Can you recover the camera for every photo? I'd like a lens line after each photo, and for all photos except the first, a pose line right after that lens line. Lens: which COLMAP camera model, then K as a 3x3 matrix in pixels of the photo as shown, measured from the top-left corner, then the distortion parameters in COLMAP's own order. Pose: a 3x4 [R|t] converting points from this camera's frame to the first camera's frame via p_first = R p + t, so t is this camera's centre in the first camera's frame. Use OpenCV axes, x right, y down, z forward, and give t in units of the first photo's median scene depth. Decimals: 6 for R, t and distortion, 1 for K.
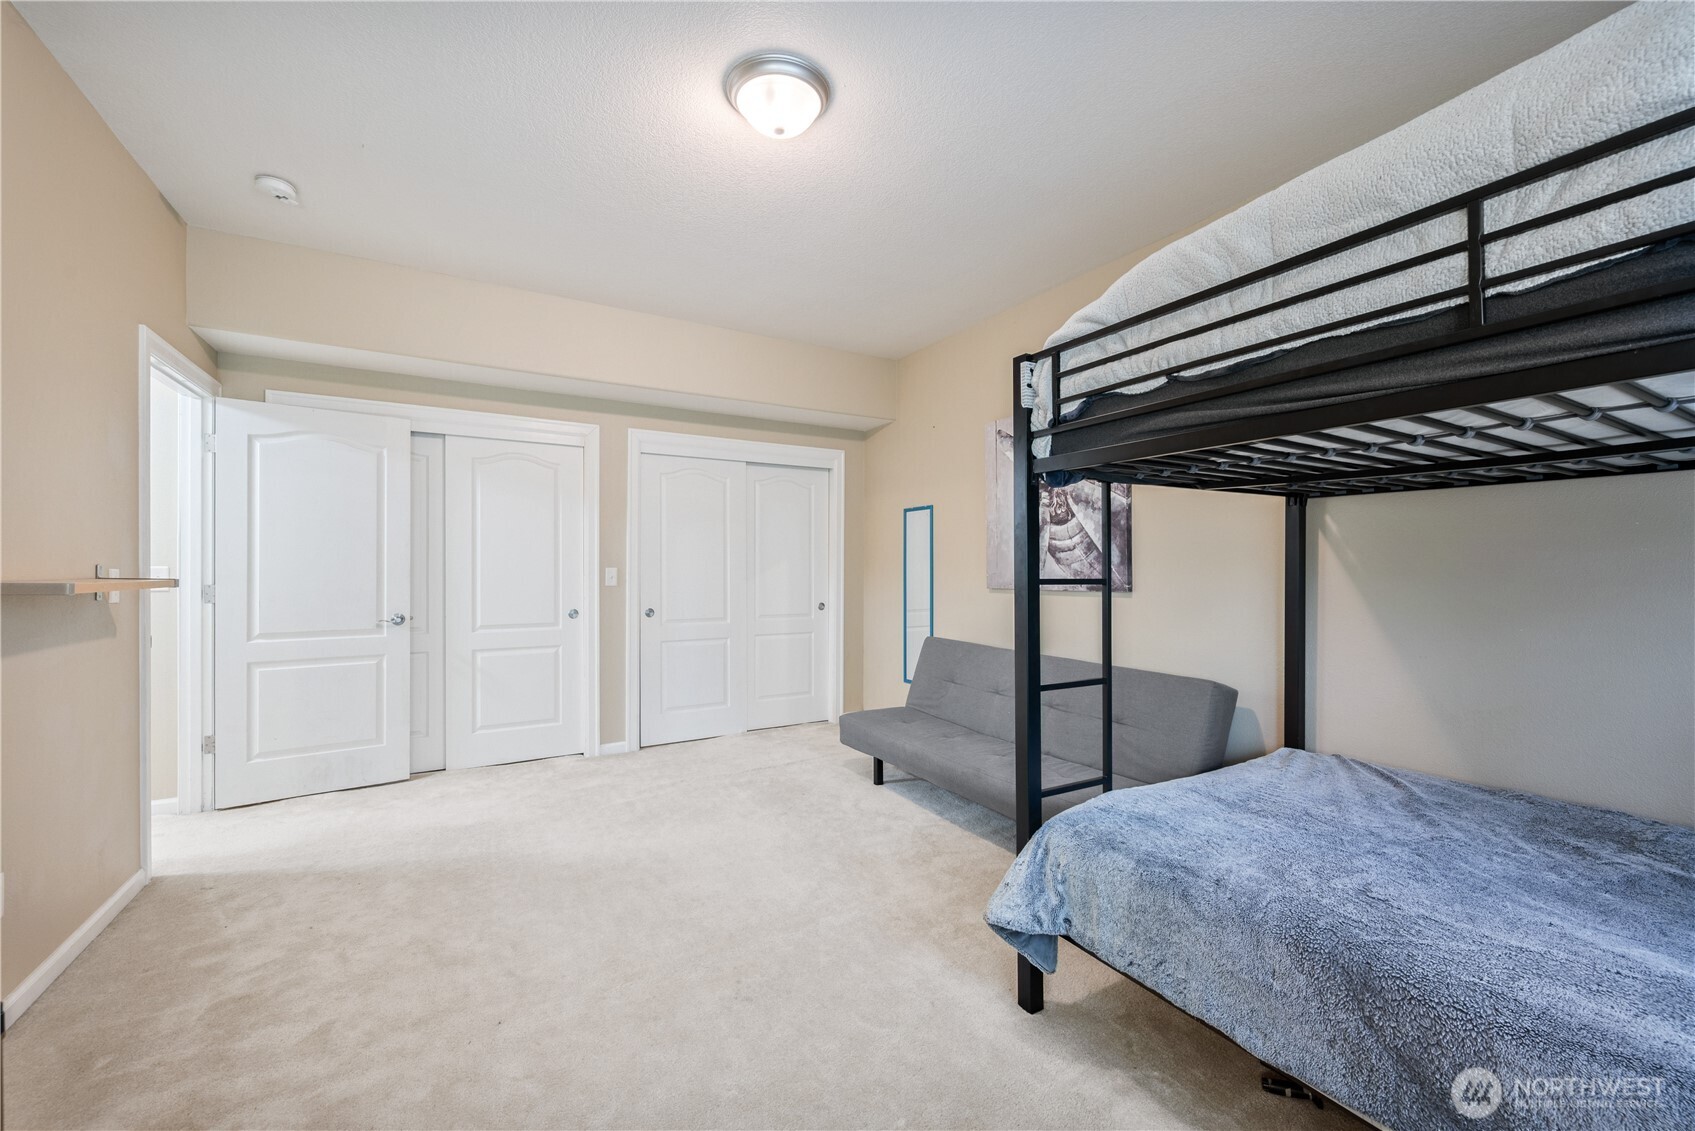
lens RADIAL K [[662.0, 0, 846.3], [0, 662.0, 568.9], [0, 0, 1]] dist [-0.001494, -0.000045]
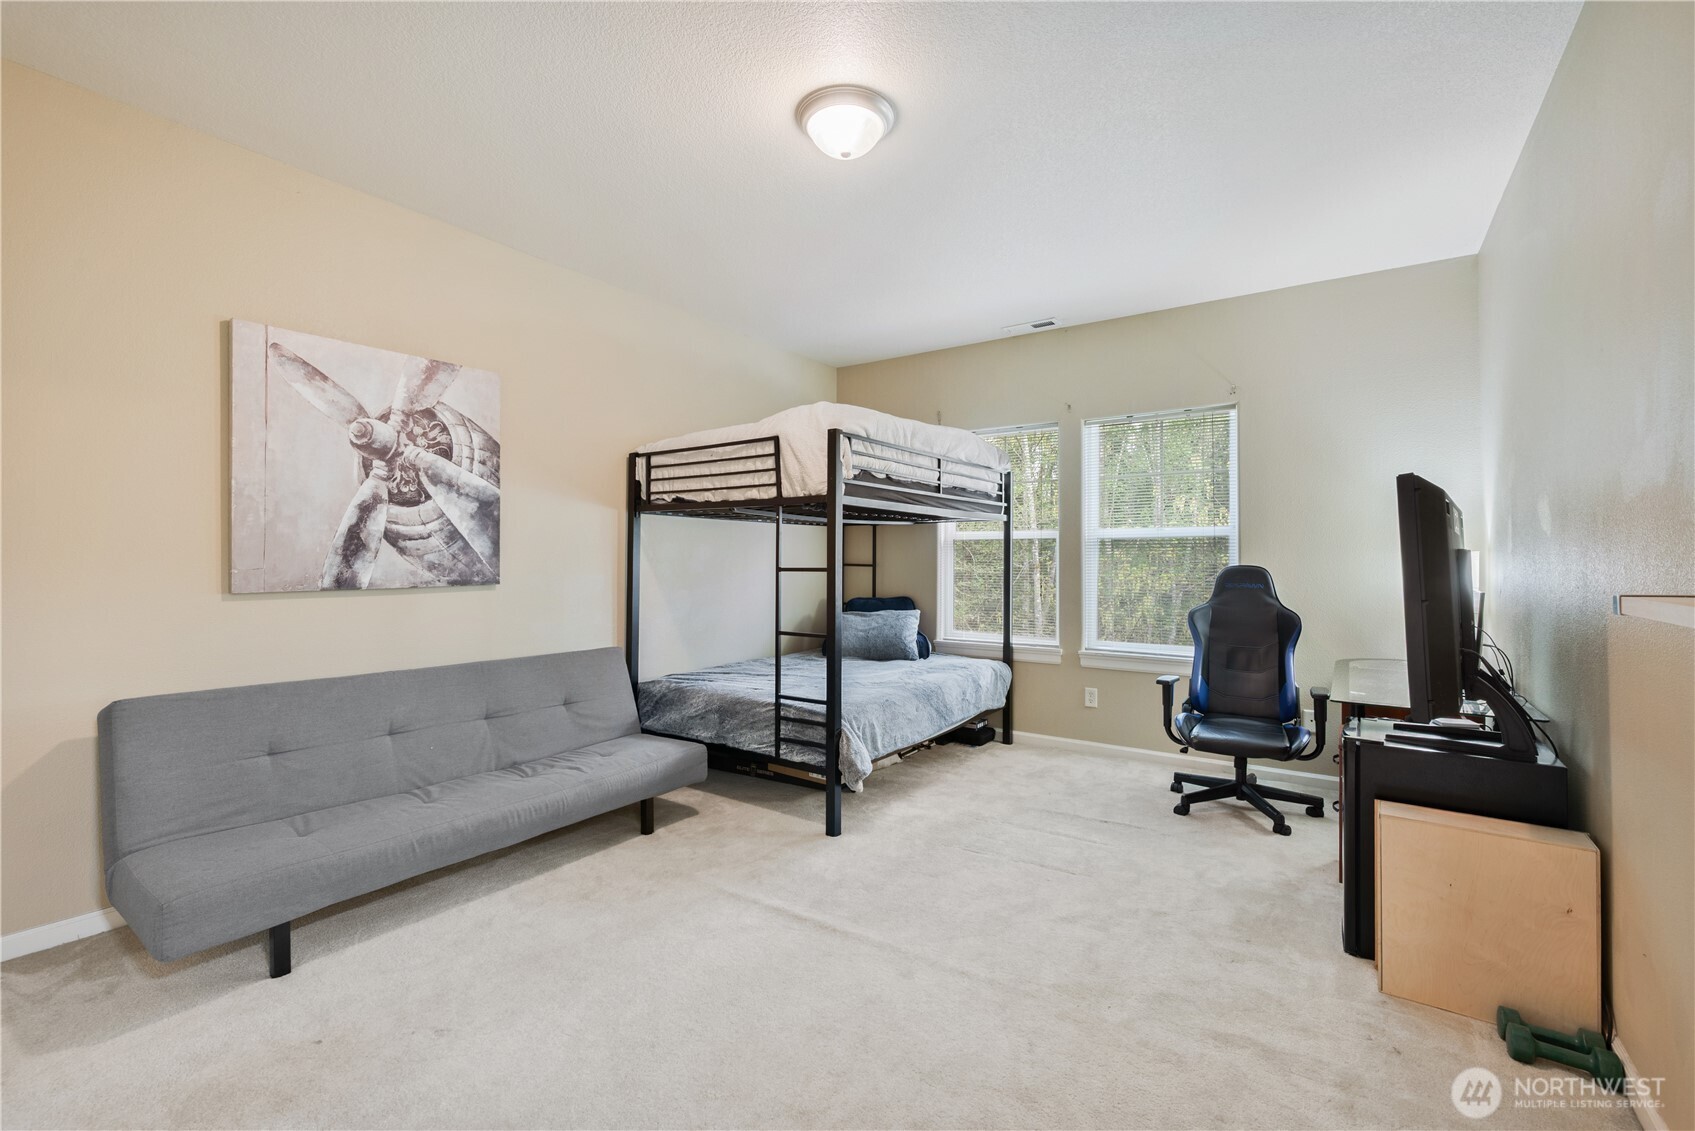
lens RADIAL K [[729.1, 0, 846.0], [0, 729.1, 556.4], [0, 0, 1]] dist [0.009485, -0.003339]
pose [[-0.429948, -0.000359, 0.902854, -0.717823], [-0.000449, 1.000000, 0.000183, -0.006262], [-0.902854, -0.000327, -0.429948, 0.915594]]
